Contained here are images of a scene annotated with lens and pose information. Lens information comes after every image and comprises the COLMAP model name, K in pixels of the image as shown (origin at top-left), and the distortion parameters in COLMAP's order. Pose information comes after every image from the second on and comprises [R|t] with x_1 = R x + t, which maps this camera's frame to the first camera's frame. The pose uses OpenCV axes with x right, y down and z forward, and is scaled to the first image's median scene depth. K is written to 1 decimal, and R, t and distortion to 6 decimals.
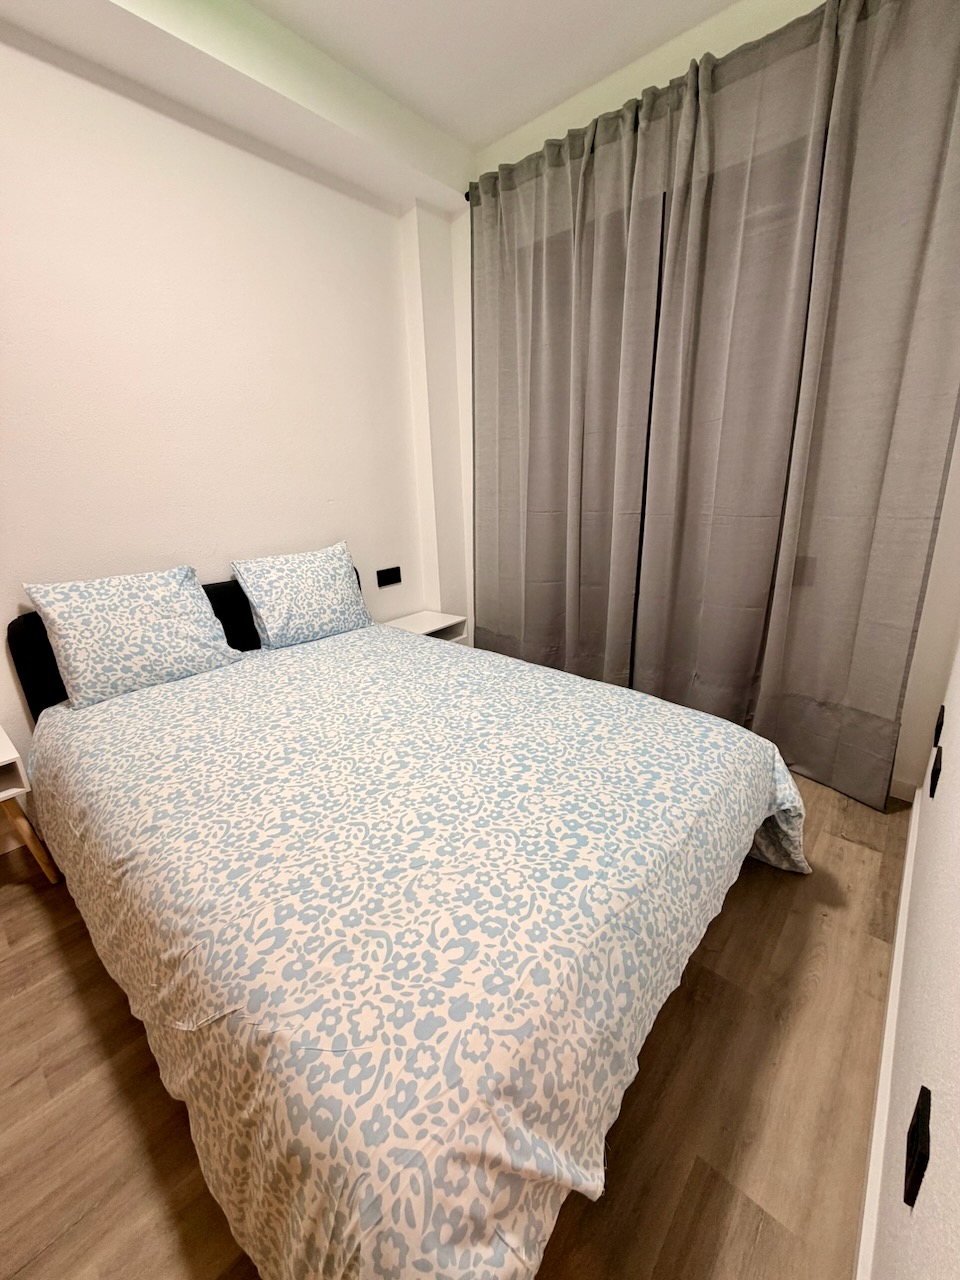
lens RADIAL K [[509.6, 0, 483.3], [0, 509.6, 639.1], [0, 0, 1]] dist [0.000319, -0.000116]
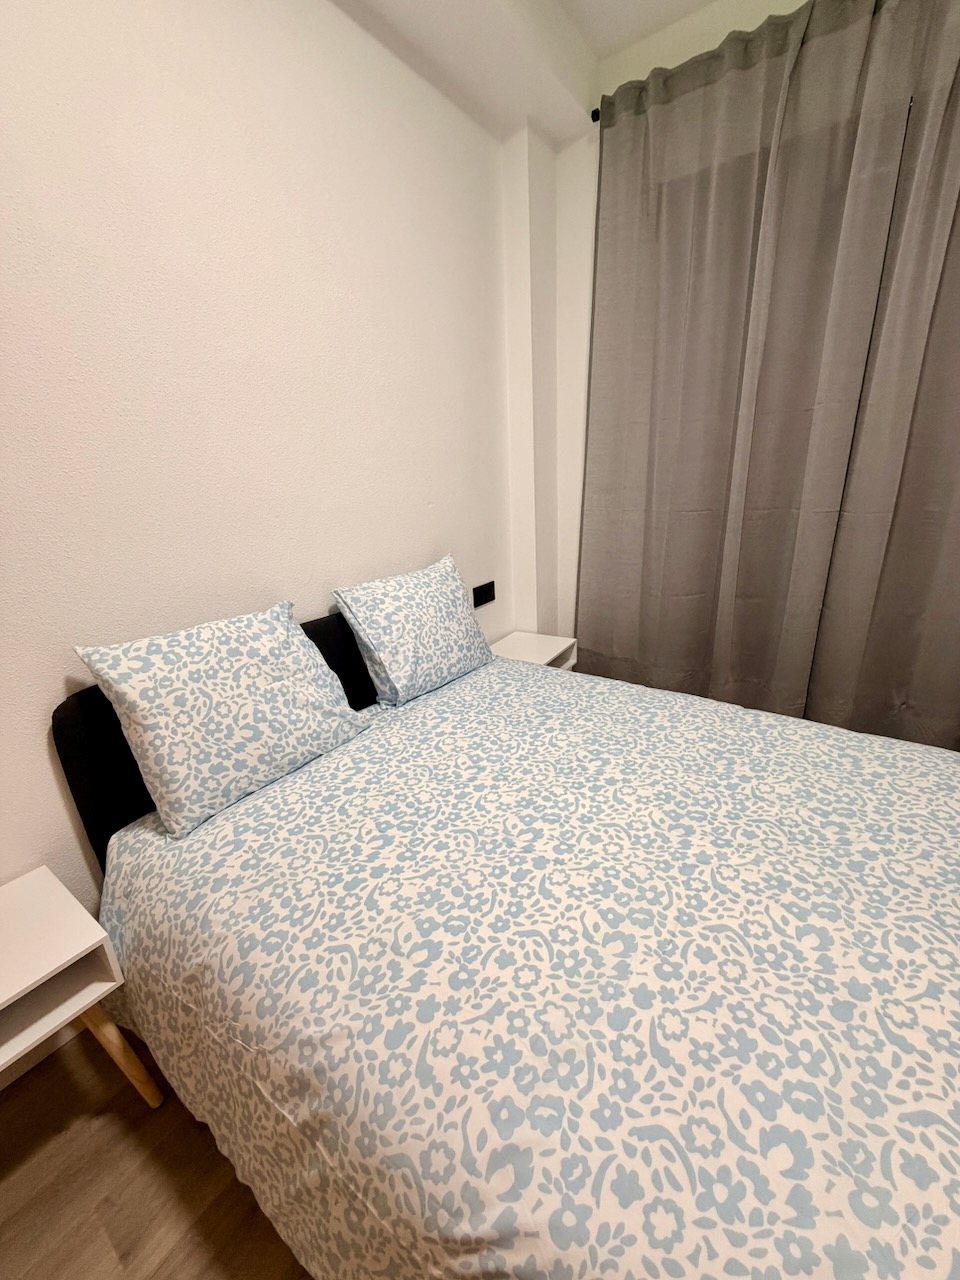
lens RADIAL K [[509.6, 0, 483.3], [0, 509.6, 639.1], [0, 0, 1]] dist [0.000319, -0.000116]
pose [[0.994690, -0.045524, 0.092298, -0.445231], [0.044478, 0.998921, 0.013362, -0.103210], [-0.092807, -0.009186, 0.995642, 0.310341]]
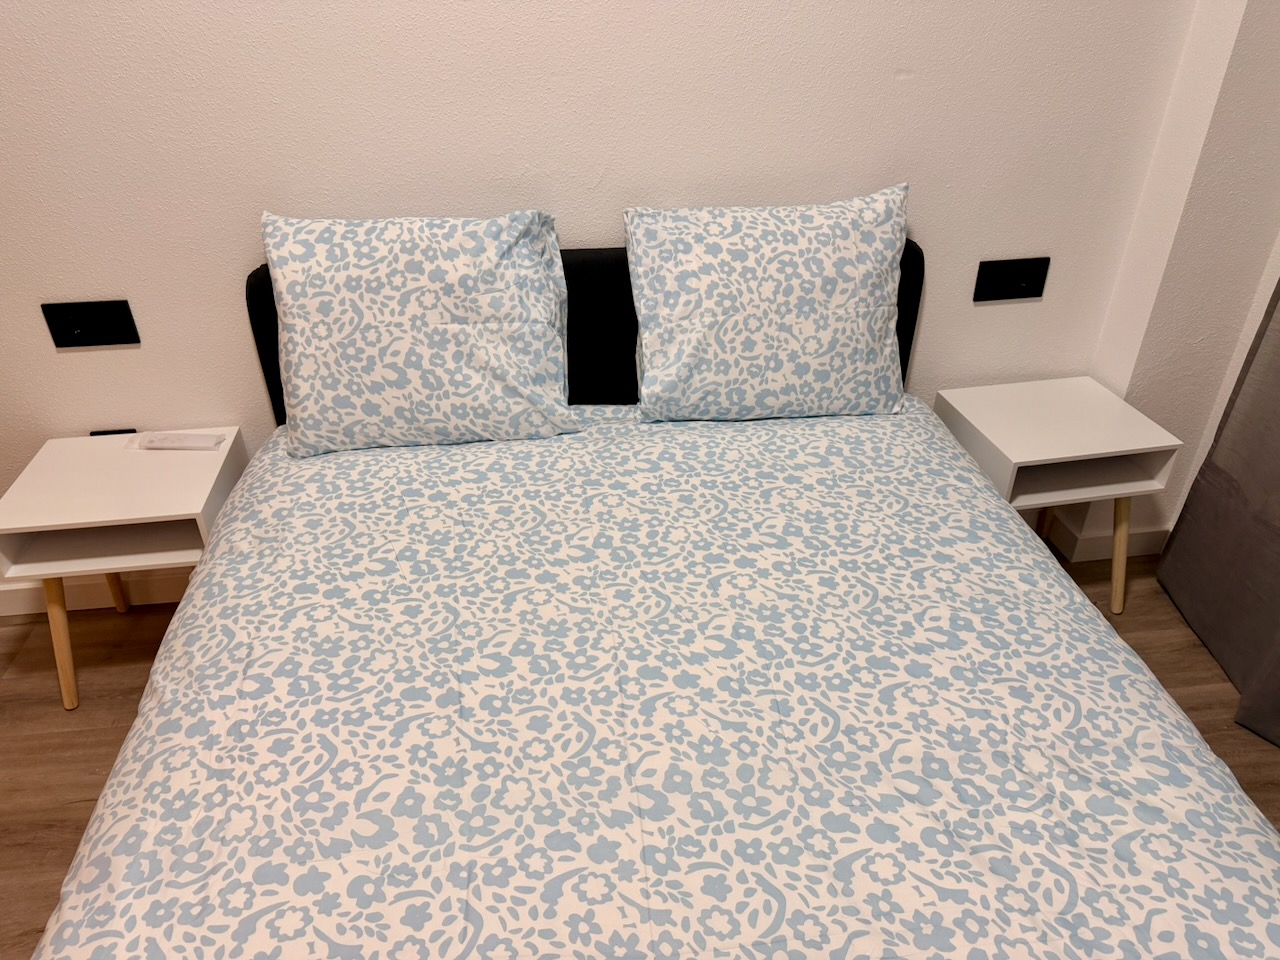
lens RADIAL K [[895.4, 0, 640.9], [0, 895.4, 491.2], [0, 0, 1]] dist [0.124341, -0.225383]
pose [[0.752698, 0.381618, -0.536482, 0.067002], [-0.216546, 0.913035, 0.345652, -0.260592], [0.621734, -0.143999, 0.769877, 0.433814]]
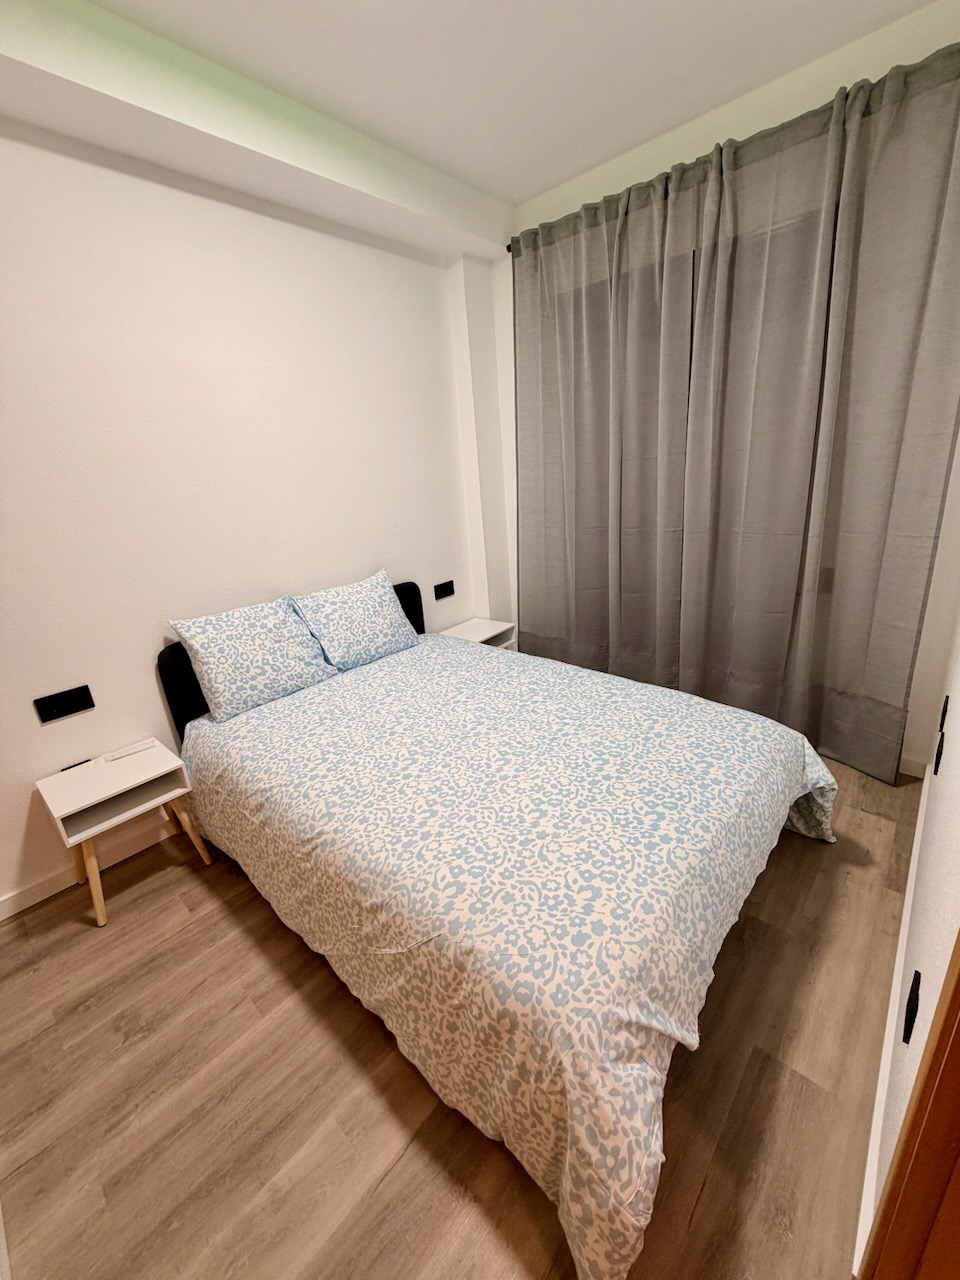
lens RADIAL K [[509.6, 0, 483.3], [0, 509.6, 639.1], [0, 0, 1]] dist [0.000319, -0.000116]
pose [[0.999048, -0.035490, -0.025361, -0.126249], [0.036095, 0.999065, 0.023807, -0.065580], [0.024493, -0.024700, 0.999395, -0.189453]]
